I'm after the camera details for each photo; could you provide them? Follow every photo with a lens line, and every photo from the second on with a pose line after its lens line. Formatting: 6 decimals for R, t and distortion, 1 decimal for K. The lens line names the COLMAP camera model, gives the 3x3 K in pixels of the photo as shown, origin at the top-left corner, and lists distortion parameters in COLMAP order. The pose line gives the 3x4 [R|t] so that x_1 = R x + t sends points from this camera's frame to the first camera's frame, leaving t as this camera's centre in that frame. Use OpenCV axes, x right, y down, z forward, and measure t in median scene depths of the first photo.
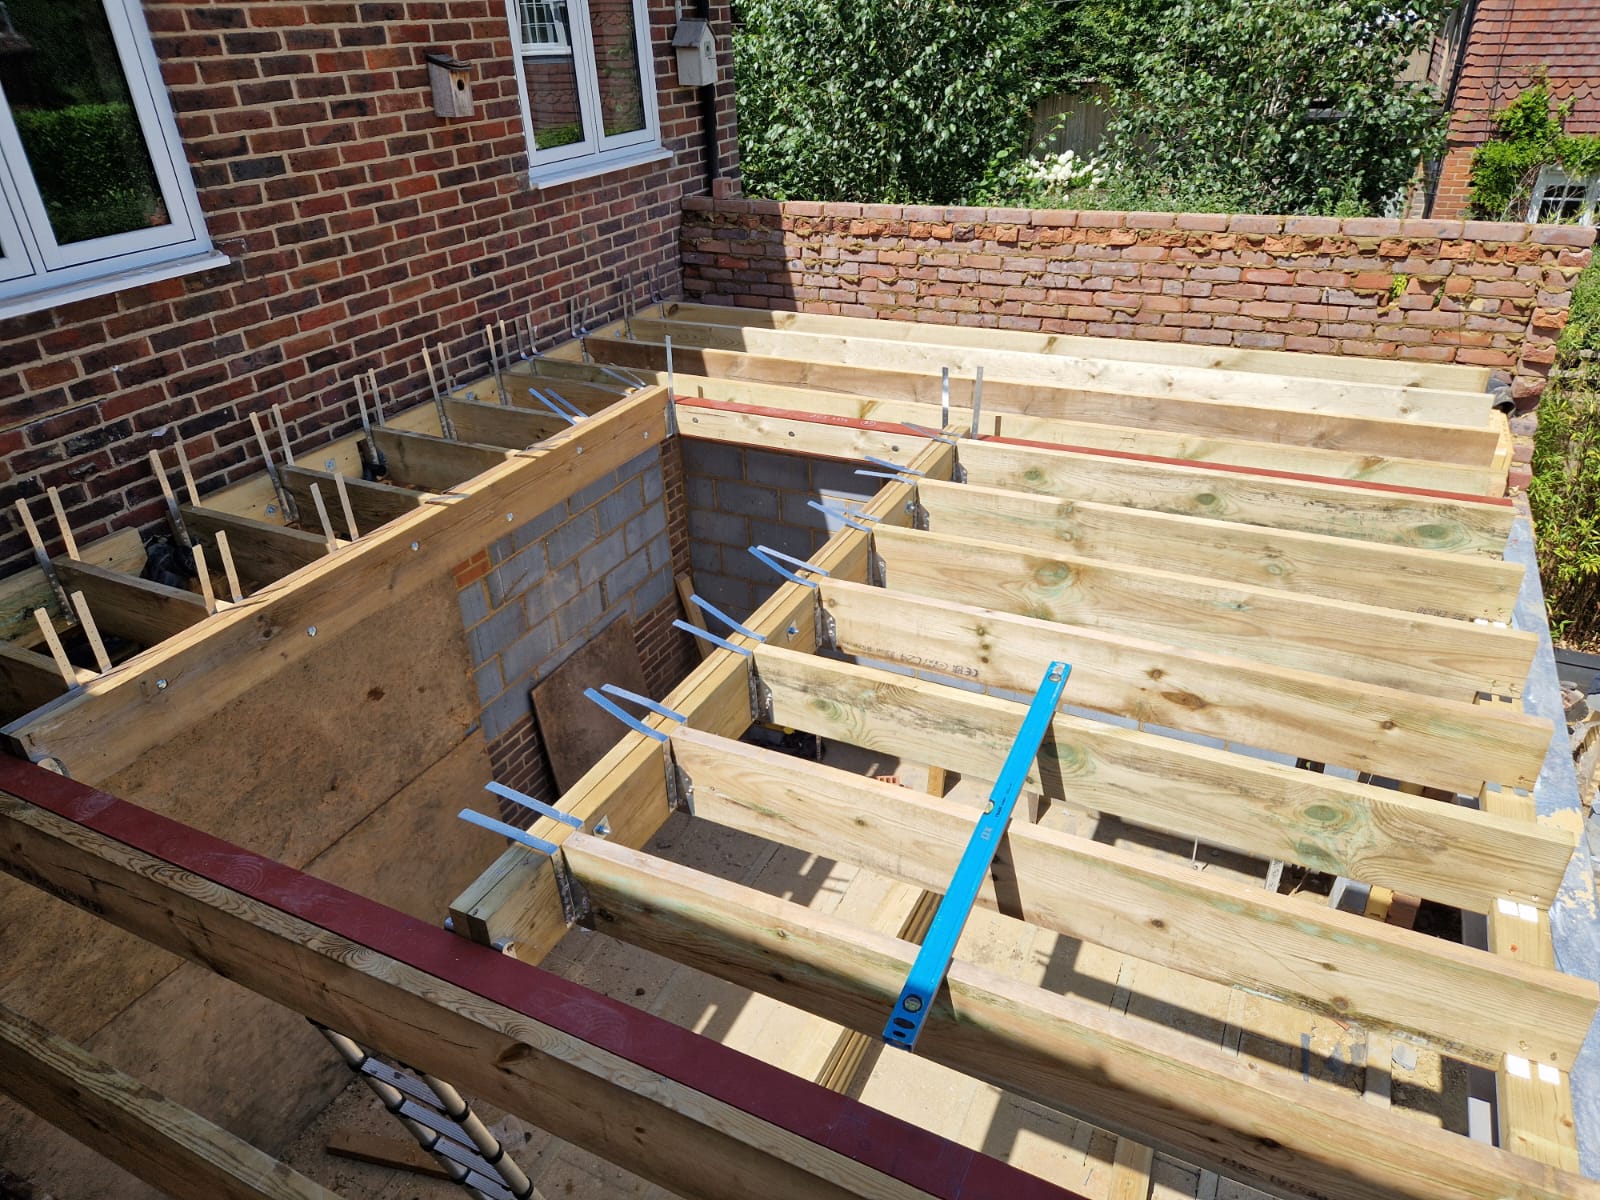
lens RADIAL K [[1056.8, 0, 800.0], [0, 1056.8, 600.0], [0, 0, 1]] dist [0.077610, -0.065121]
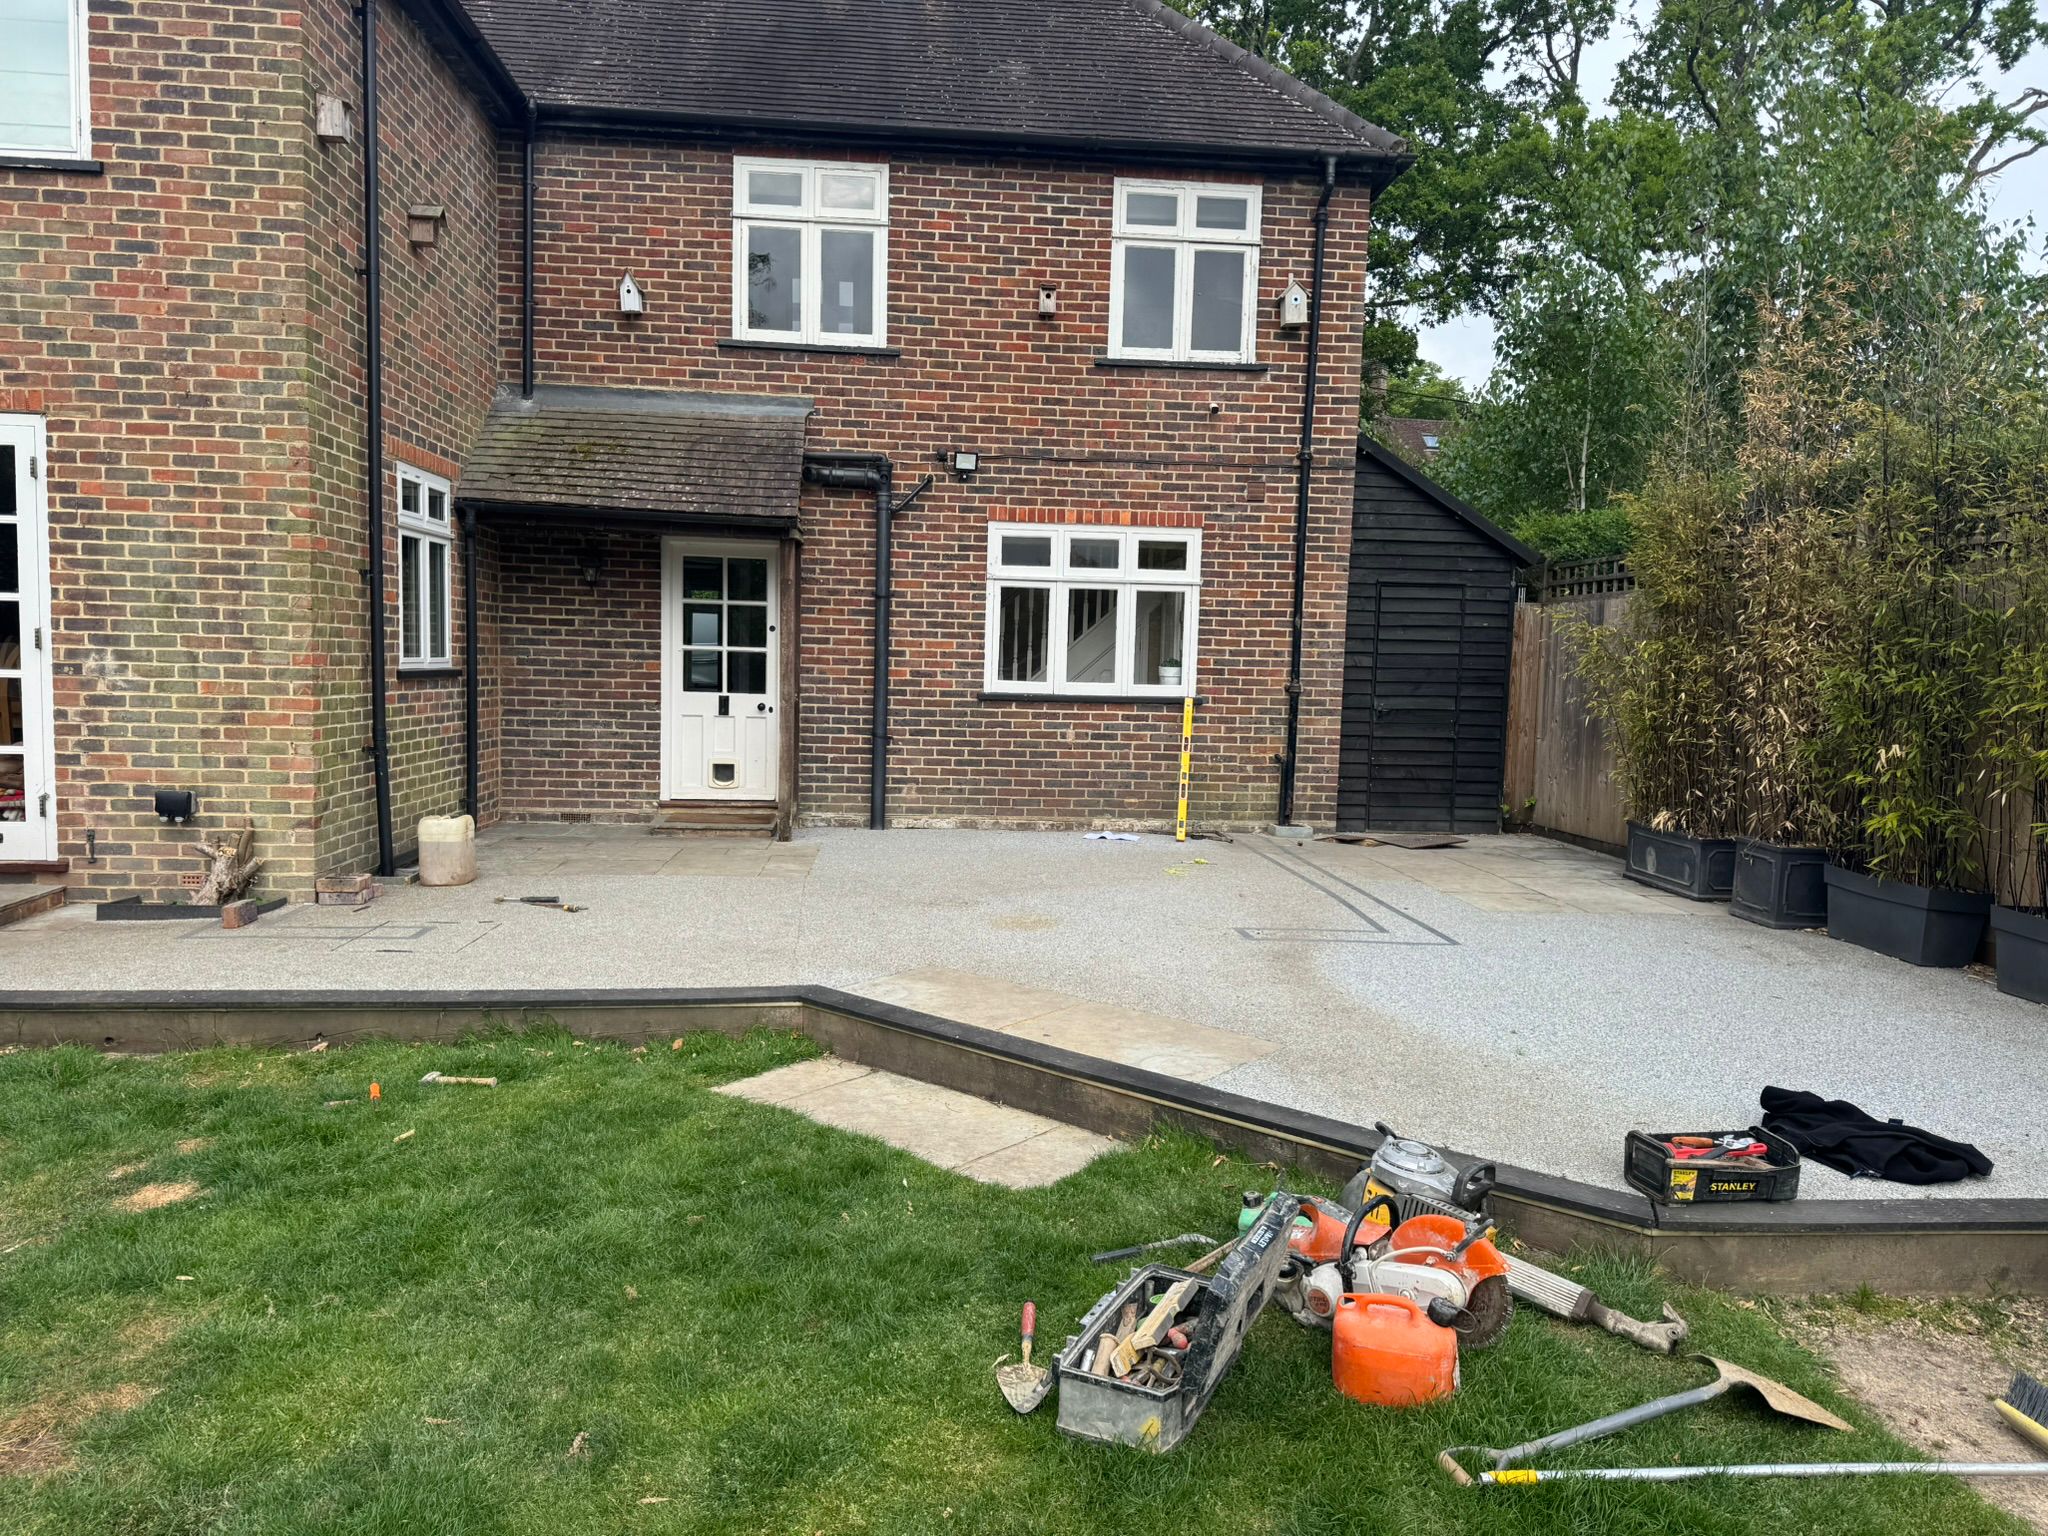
lens RADIAL K [[1455.8, 0, 1027.8], [0, 1455.8, 773.5], [0, 0, 1]] dist [0.141174, -0.155963]
pose [[0.518080, 0.124569, -0.846213, 2.003276], [-0.461991, 0.873362, -0.154281, 0.672814], [0.719832, 0.470873, 0.510021, 0.077165]]
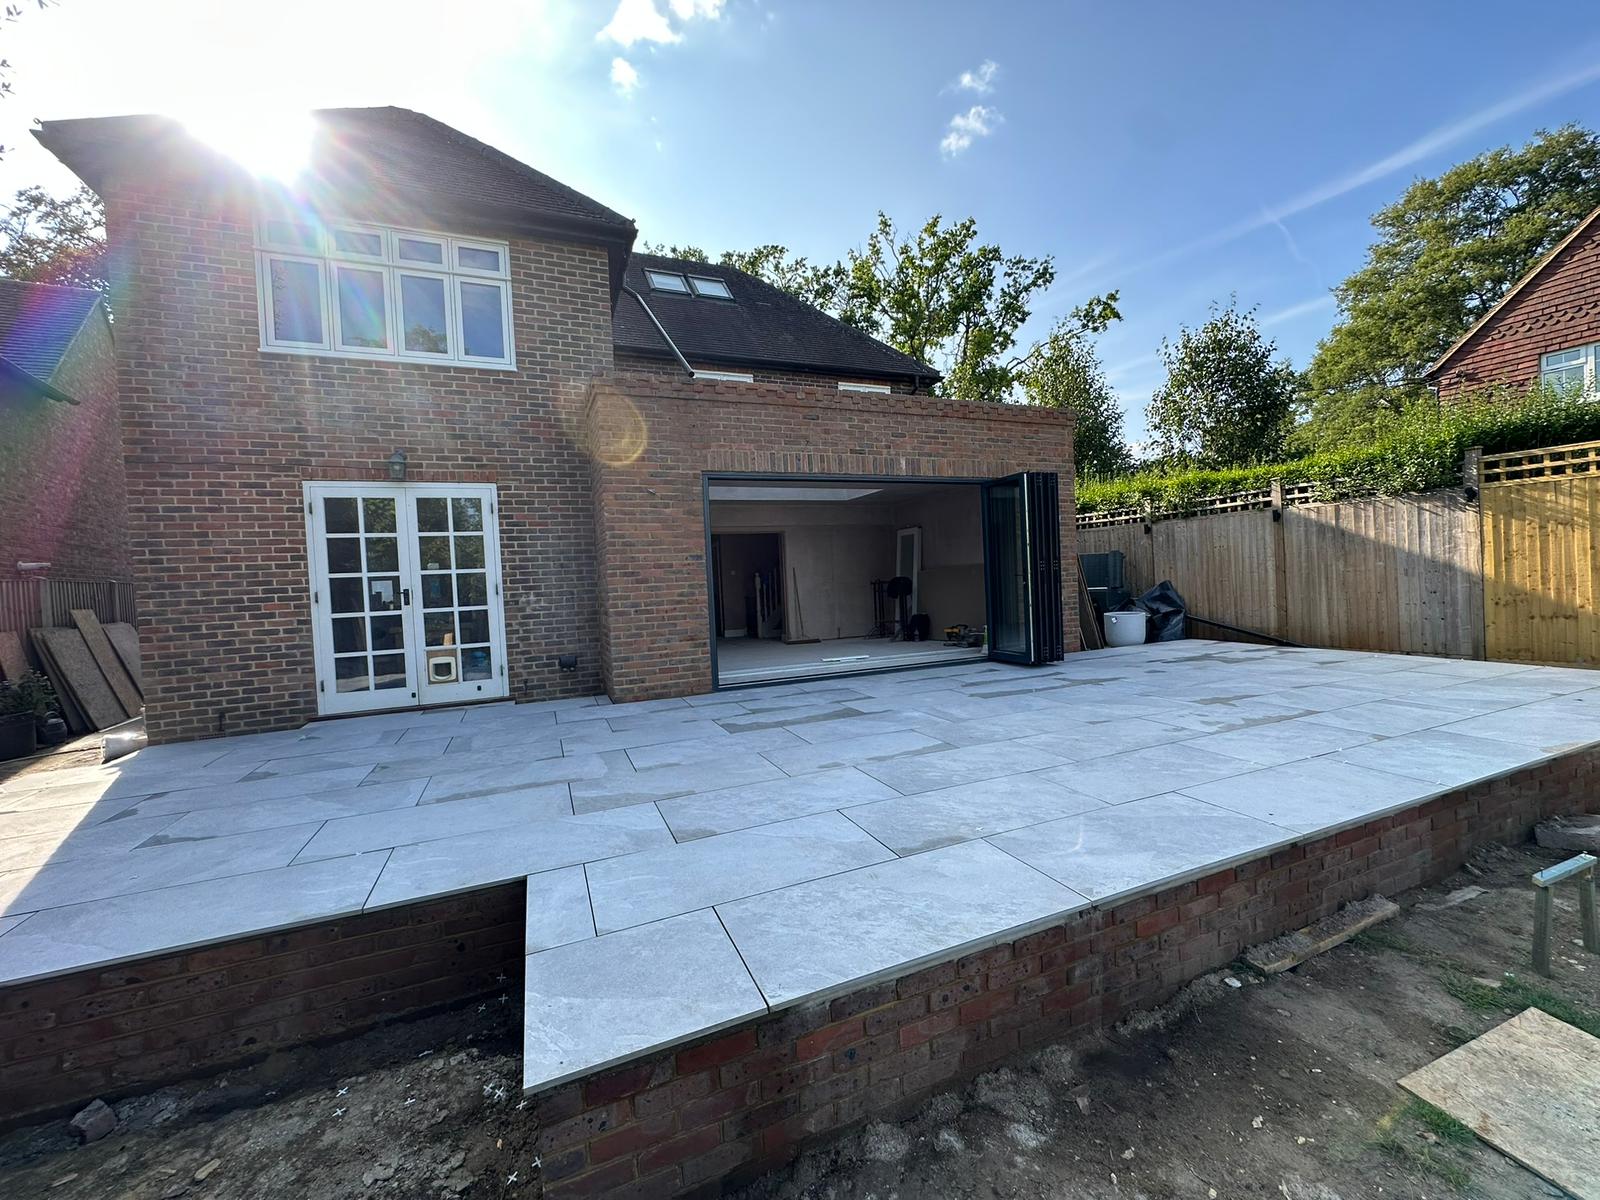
lens RADIAL K [[631.8, 0, 802.3], [0, 631.8, 596.7], [0, 0, 1]] dist [-0.001961, -0.000001]
pose [[0.758515, 0.021073, -0.651315, 1.444186], [-0.306416, 0.893626, -0.327935, 1.104221], [0.575122, 0.448317, 0.684286, -0.570663]]
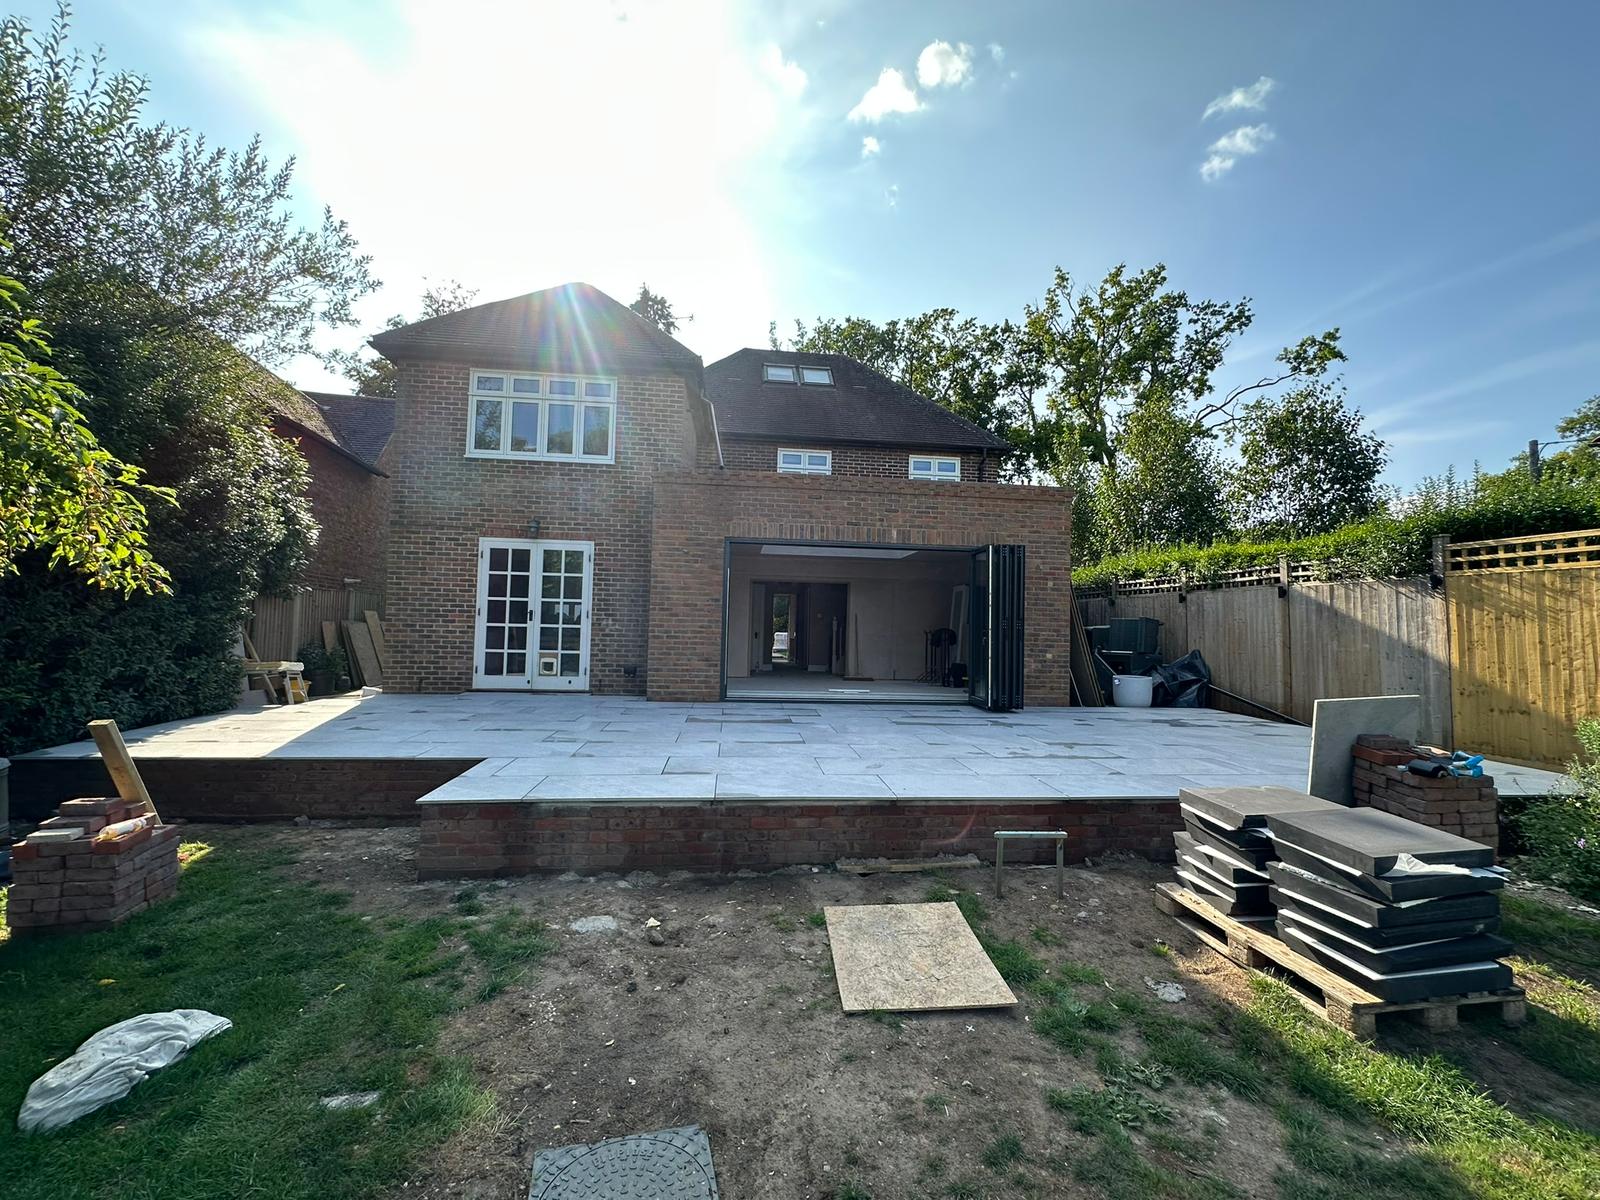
lens RADIAL K [[638.4, 0, 805.5], [0, 638.4, 598.8], [0, 0, 1]] dist [-0.003941, 0.000323]
pose [[0.540186, 0.014979, -0.841412, 2.185259], [-0.453224, 0.847631, -0.275880, 1.033496], [0.709075, 0.530375, 0.464667, -0.476162]]
